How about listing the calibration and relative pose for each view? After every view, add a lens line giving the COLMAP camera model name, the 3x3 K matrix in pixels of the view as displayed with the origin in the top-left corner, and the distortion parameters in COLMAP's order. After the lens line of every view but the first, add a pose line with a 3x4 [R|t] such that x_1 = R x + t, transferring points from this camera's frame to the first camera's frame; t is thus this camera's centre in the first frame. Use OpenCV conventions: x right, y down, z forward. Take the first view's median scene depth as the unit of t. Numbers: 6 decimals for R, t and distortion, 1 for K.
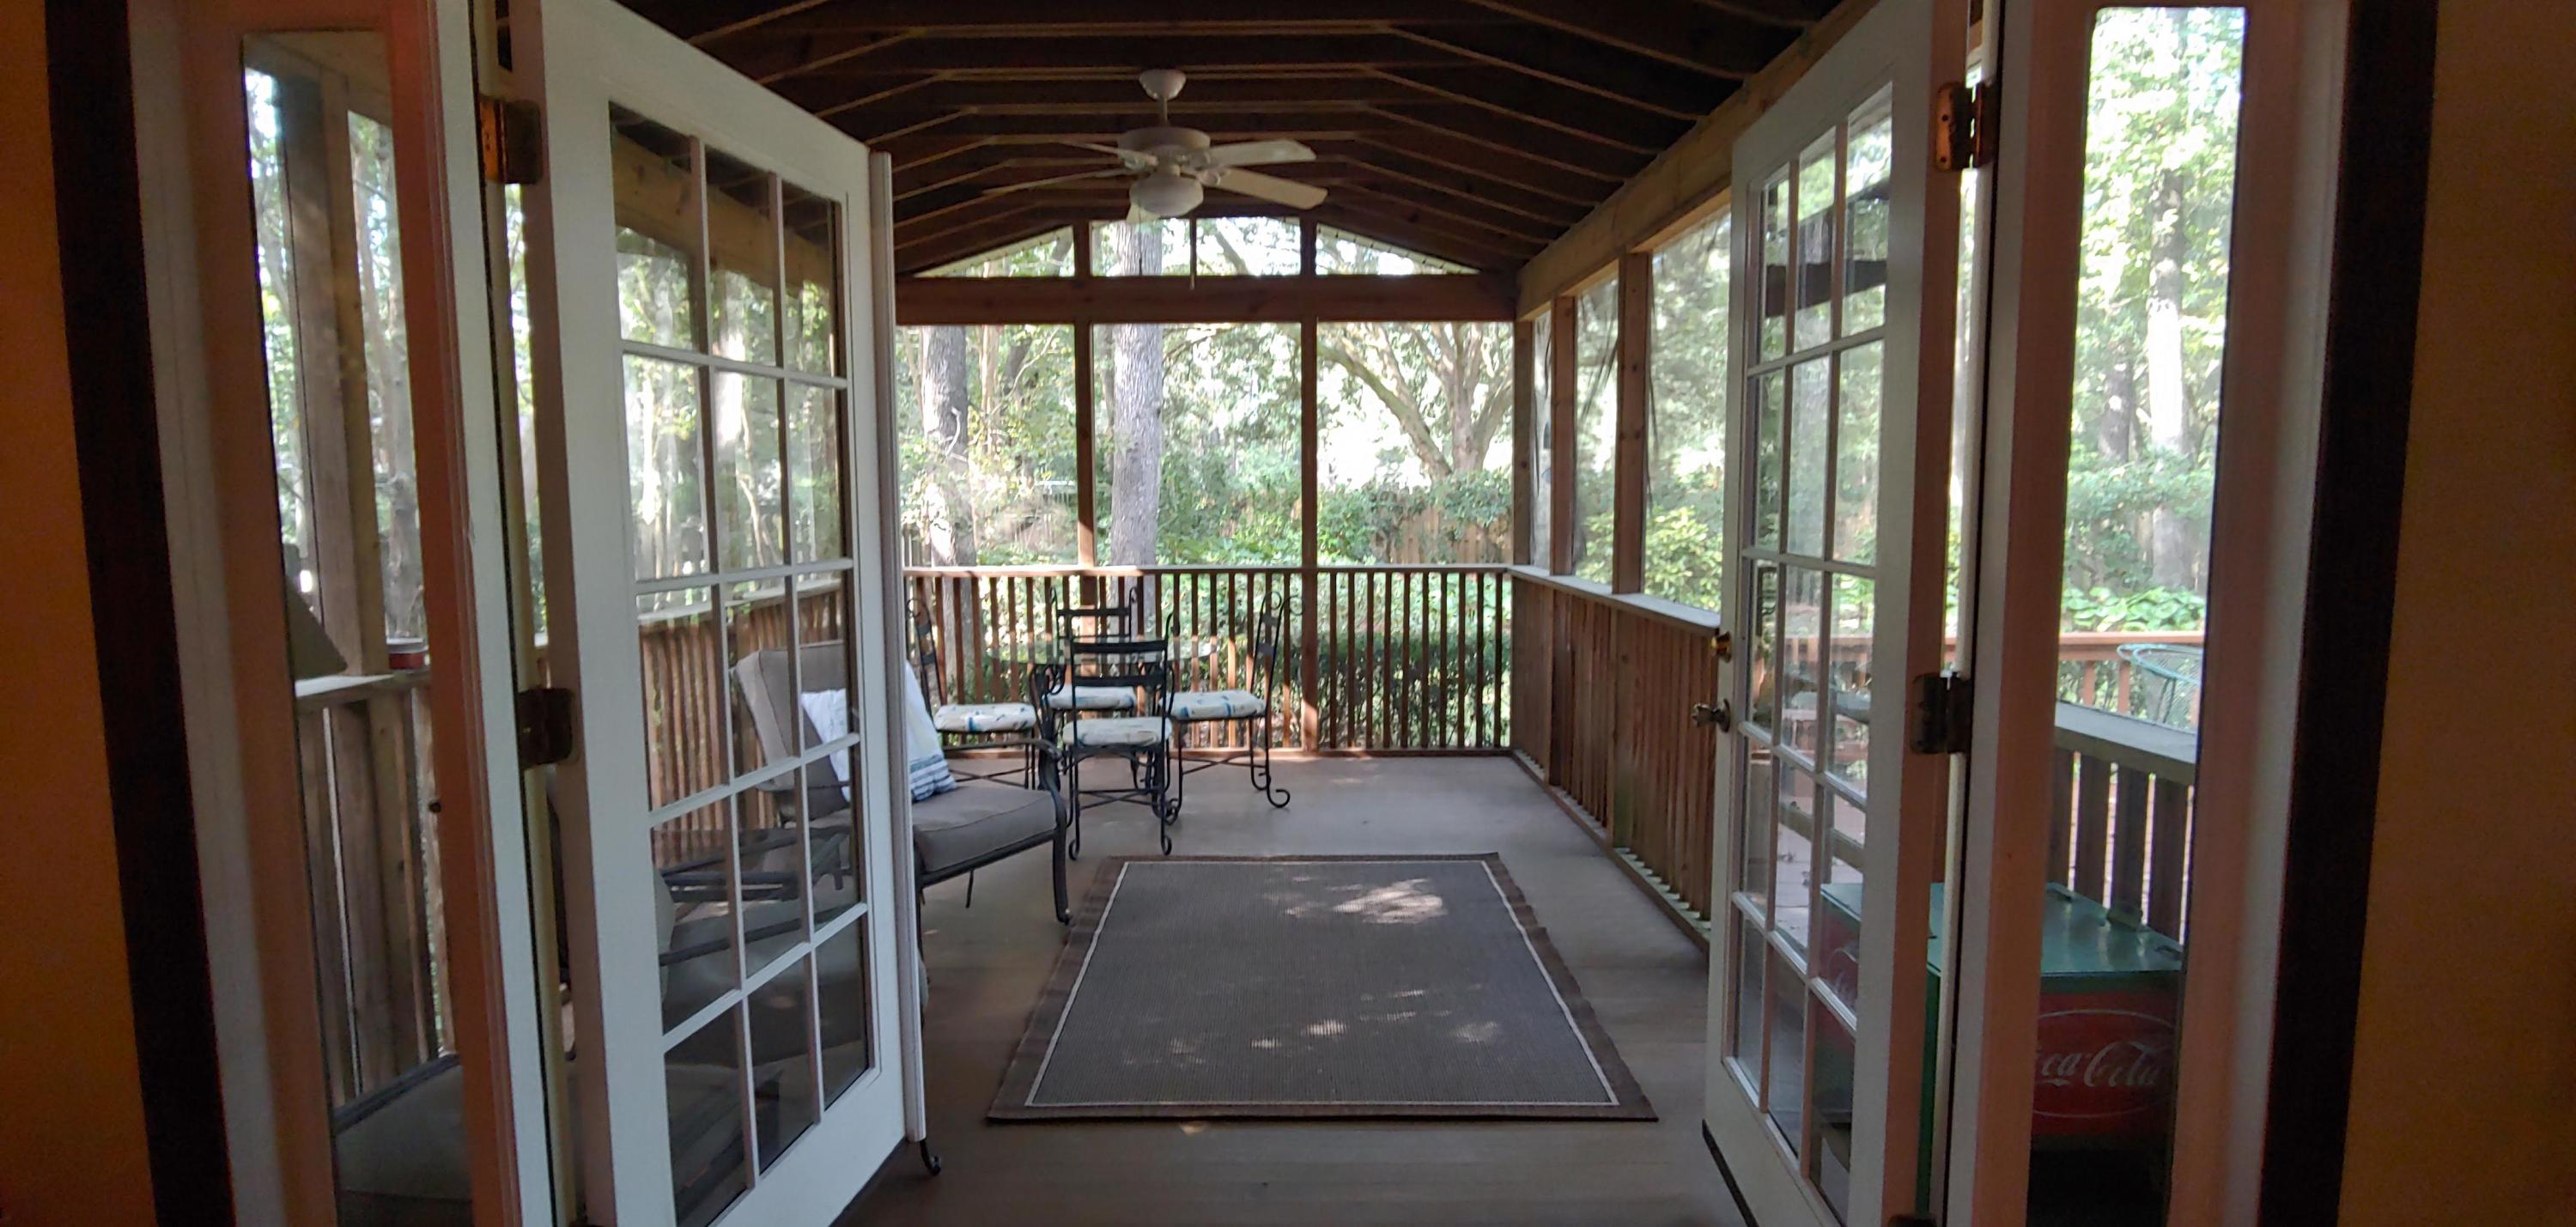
lens RADIAL K [[1310.1, 0, 1287.7], [0, 1310.1, 615.9], [0, 0, 1]] dist [-0.015317, -0.003165]
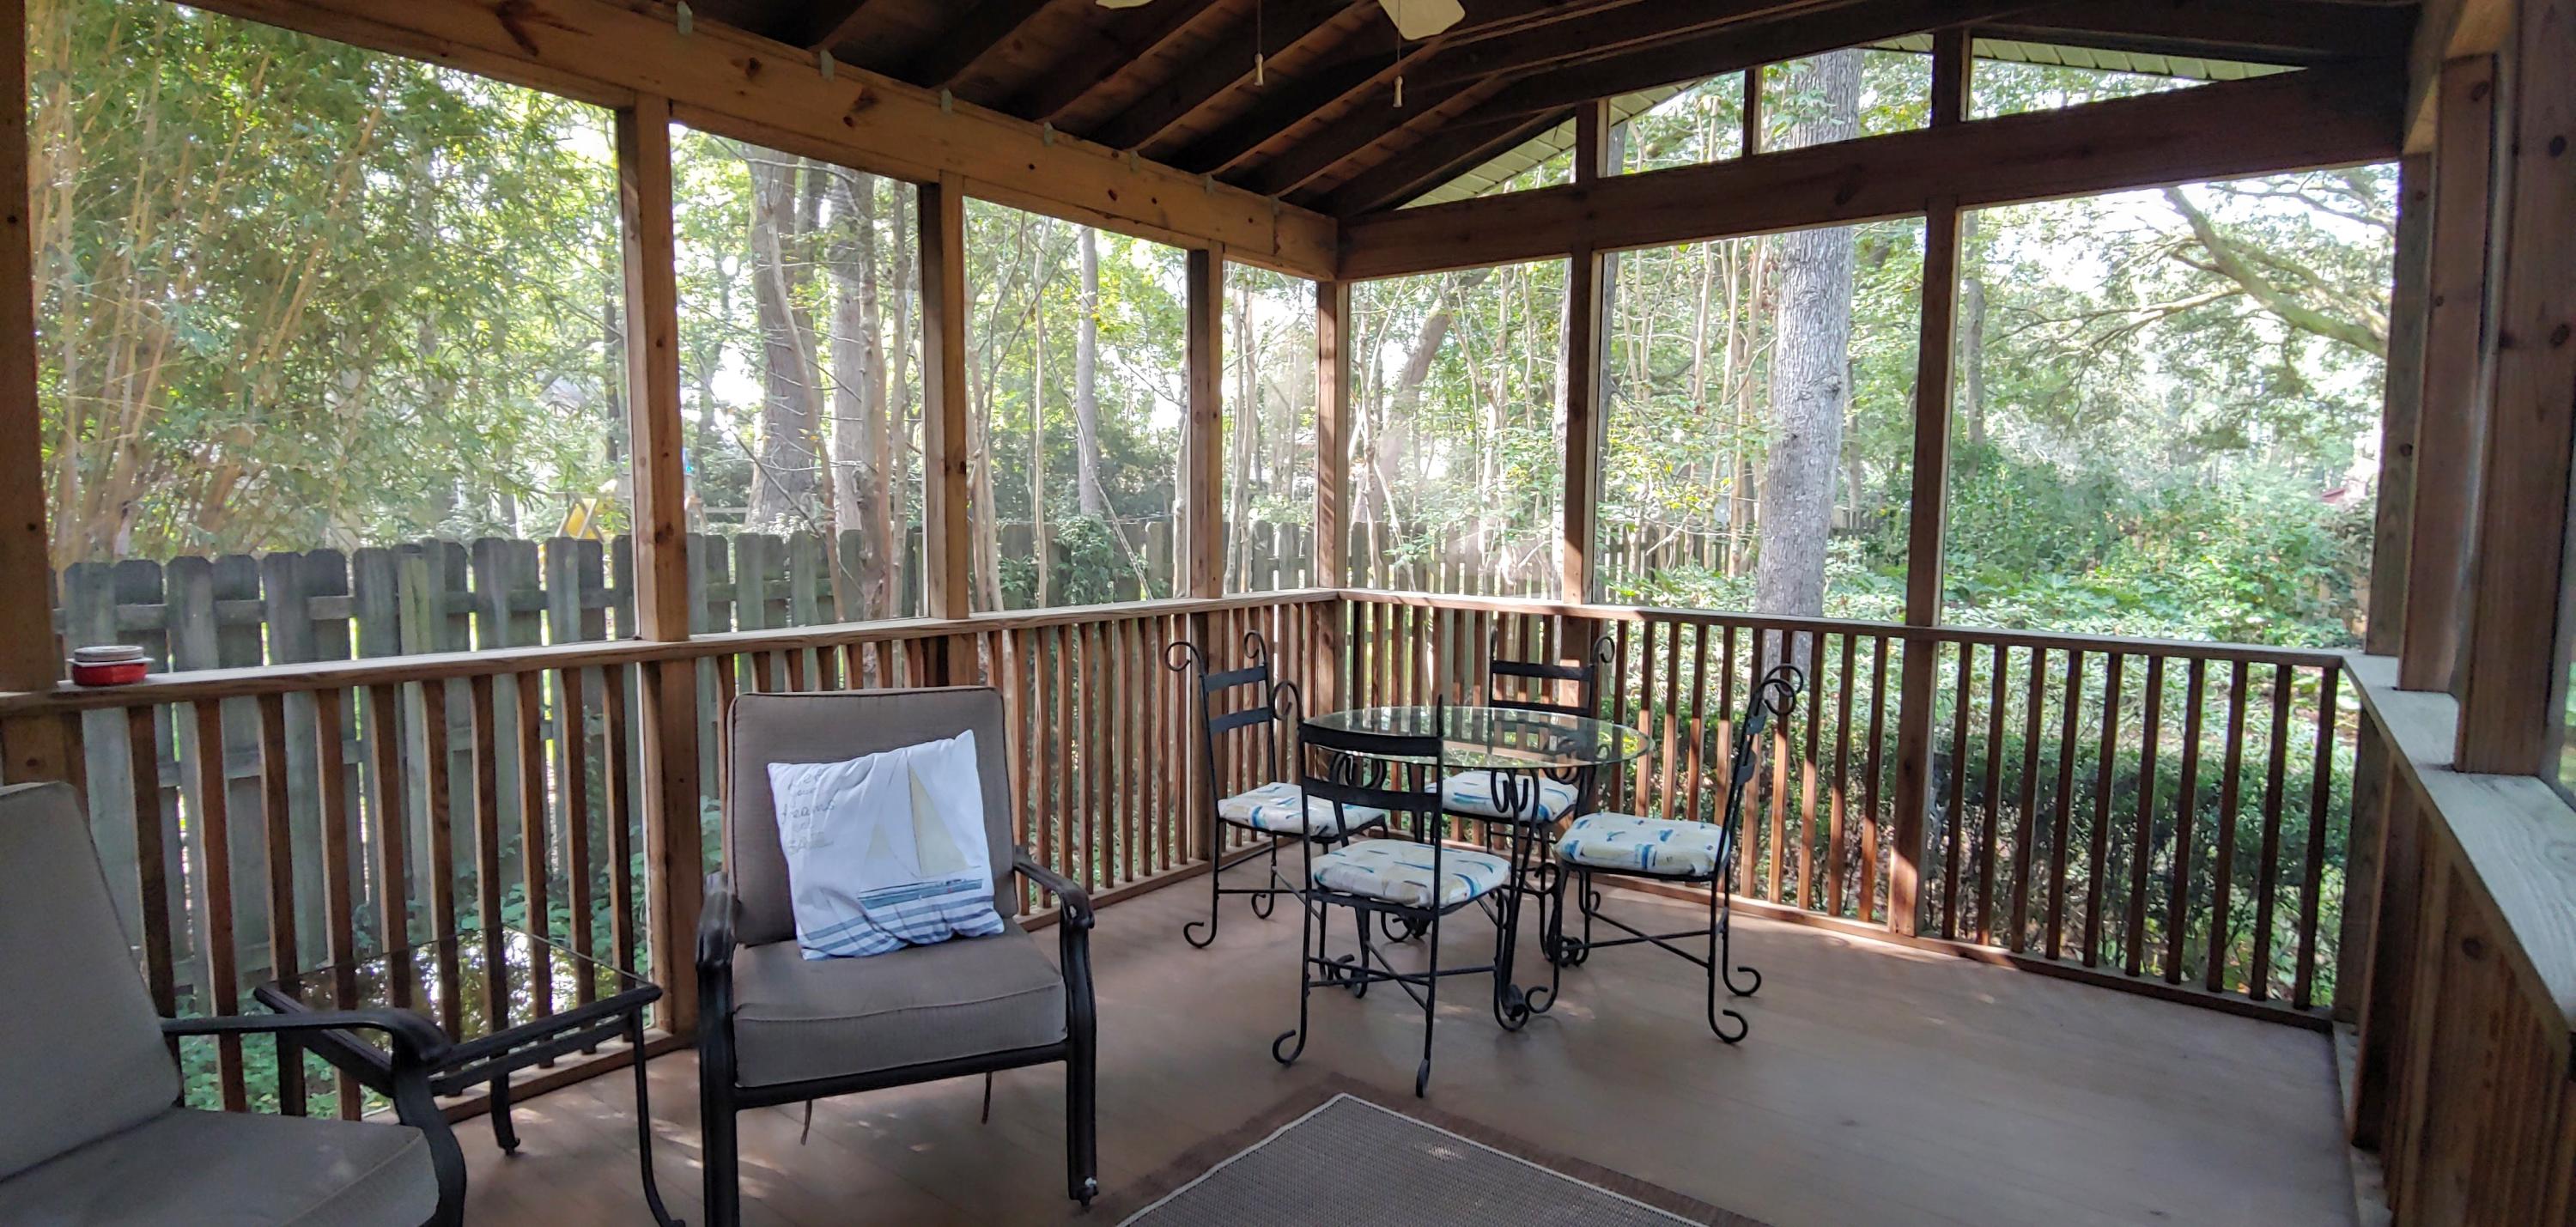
lens RADIAL K [[1310.1, 0, 1291.4], [0, 1310.1, 625.1], [0, 0, 1]] dist [-0.015317, -0.003165]
pose [[0.779693, 0.068189, -0.622438, 0.160741], [-0.073659, 0.997139, 0.016969, -0.027420], [0.621815, 0.032618, 0.782485, 0.367482]]
